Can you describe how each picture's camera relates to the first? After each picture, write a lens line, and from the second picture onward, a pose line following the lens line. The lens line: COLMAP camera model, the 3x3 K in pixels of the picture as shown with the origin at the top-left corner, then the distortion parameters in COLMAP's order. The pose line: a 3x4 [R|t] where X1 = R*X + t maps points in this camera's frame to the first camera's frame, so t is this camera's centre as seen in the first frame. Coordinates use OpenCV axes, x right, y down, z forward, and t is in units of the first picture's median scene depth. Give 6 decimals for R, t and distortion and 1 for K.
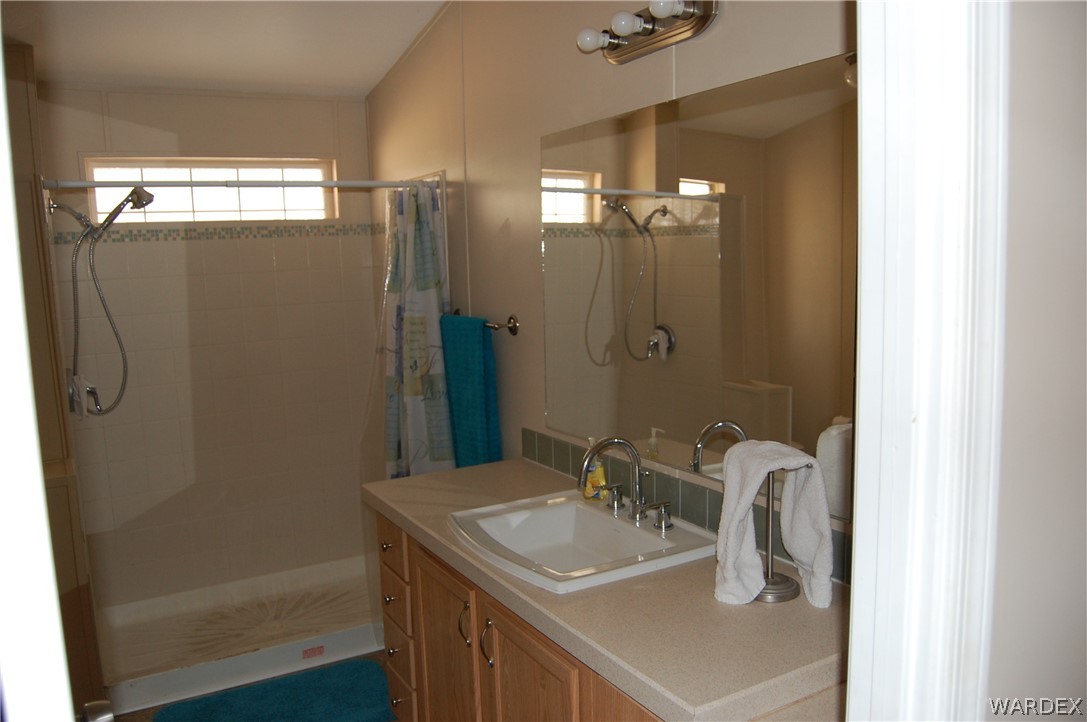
lens RADIAL K [[870.4, 0, 543.5], [0, 870.4, 361.0], [0, 0, 1]] dist [-0.053788, -0.000899]
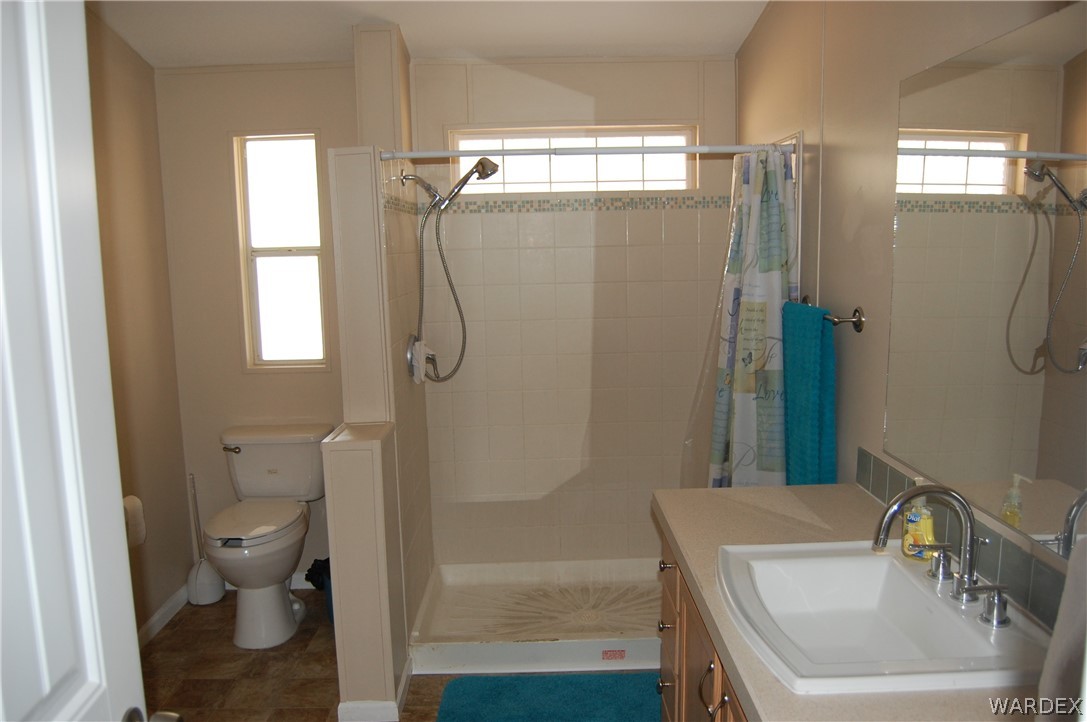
lens RADIAL K [[870.4, 0, 543.5], [0, 870.4, 361.0], [0, 0, 1]] dist [-0.053788, -0.000899]
pose [[0.873419, 0.084183, -0.479638, 0.088389], [-0.070532, 0.996428, 0.046448, -0.017848], [0.481835, -0.006738, 0.876236, 0.139856]]
